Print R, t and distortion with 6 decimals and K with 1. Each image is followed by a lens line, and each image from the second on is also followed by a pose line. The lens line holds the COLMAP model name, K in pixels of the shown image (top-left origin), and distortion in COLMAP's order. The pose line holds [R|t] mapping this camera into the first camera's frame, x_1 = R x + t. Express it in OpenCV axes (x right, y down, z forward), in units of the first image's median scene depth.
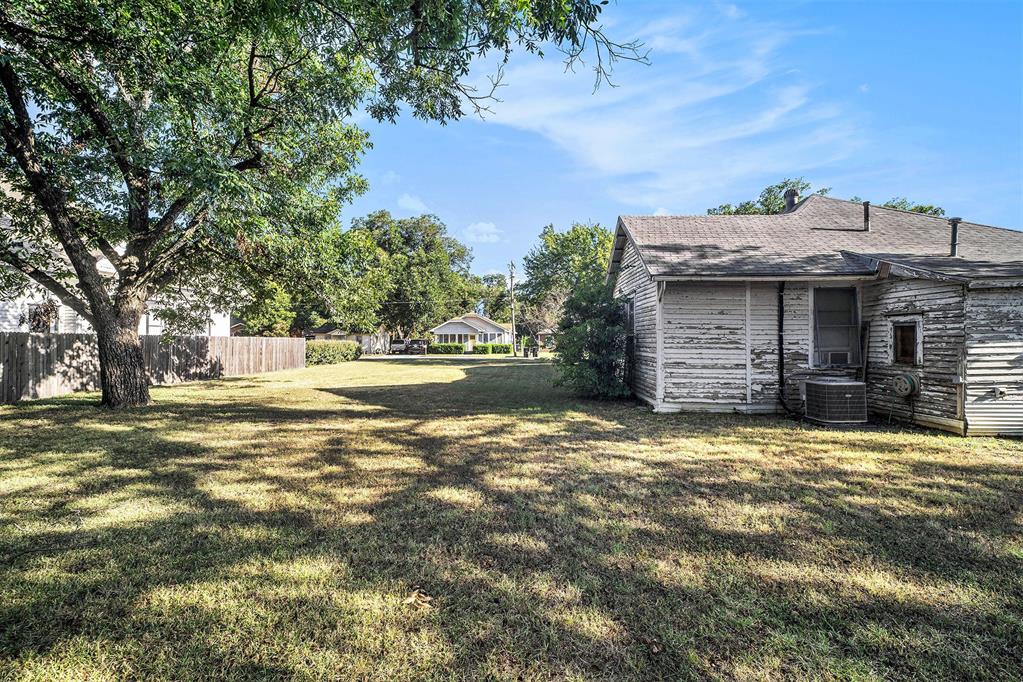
lens RADIAL K [[416.3, 0, 511.5], [0, 416.3, 341.0], [0, 0, 1]] dist [0.023277, -0.018582]
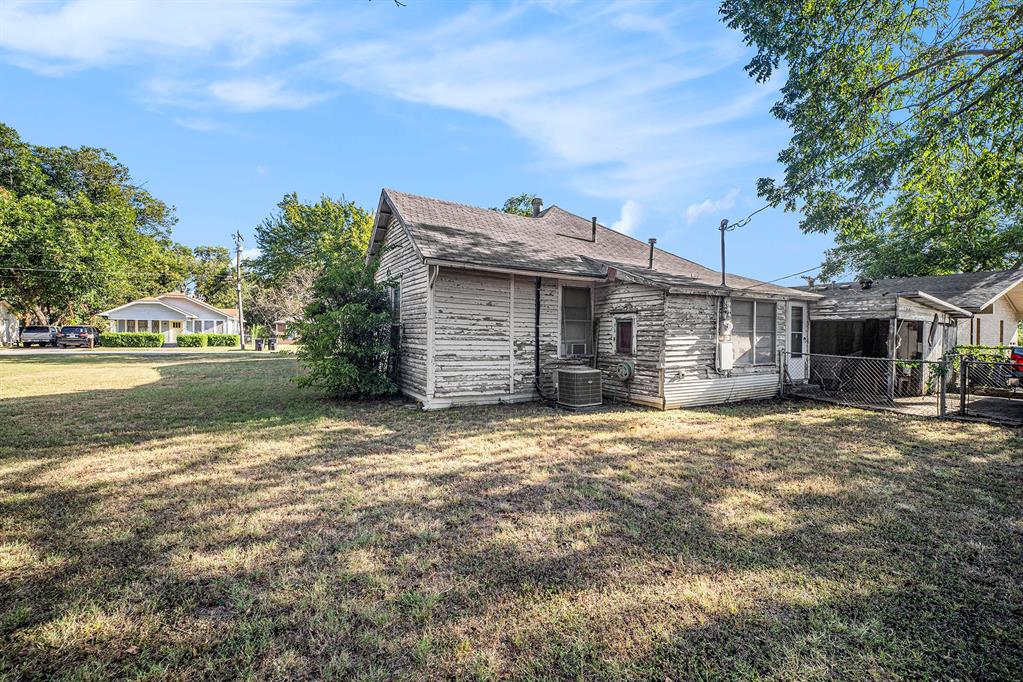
lens RADIAL K [[416.3, 0, 511.5], [0, 416.3, 341.0], [0, 0, 1]] dist [0.023277, -0.018582]
pose [[0.837565, 0.004526, 0.546318, 0.006007], [-0.014412, 0.999801, 0.013811, 0.005902], [-0.546147, -0.019441, 0.837464, 0.144530]]
